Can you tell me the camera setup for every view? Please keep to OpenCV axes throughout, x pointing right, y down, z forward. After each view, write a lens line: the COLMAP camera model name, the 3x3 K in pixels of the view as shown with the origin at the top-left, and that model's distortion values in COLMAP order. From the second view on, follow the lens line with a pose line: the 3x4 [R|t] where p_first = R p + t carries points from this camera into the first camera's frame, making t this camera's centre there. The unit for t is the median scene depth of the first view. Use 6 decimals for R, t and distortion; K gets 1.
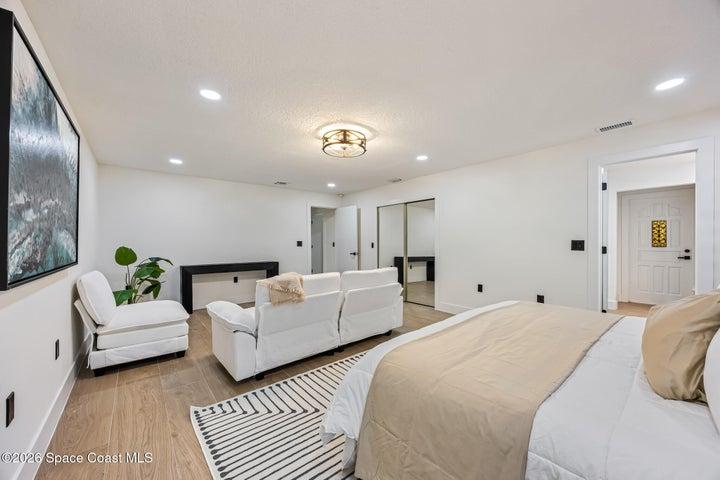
lens RADIAL K [[276.2, 0, 358.3], [0, 276.2, 242.8], [0, 0, 1]] dist [-0.001577, -0.000046]
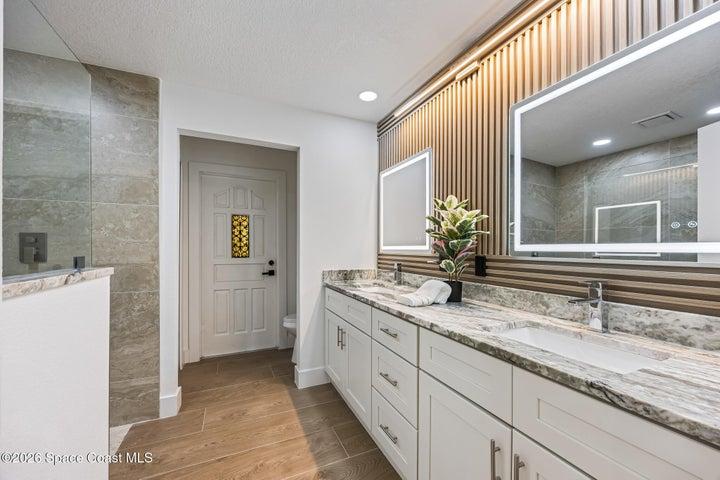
lens RADIAL K [[276.2, 0, 358.3], [0, 276.2, 242.8], [0, 0, 1]] dist [-0.001577, -0.000046]
pose [[0.259123, 0.009118, 0.965801, 0.568856], [0.002060, 0.999948, -0.009993, -0.011496], [-0.965842, 0.004579, 0.259091, 0.591185]]
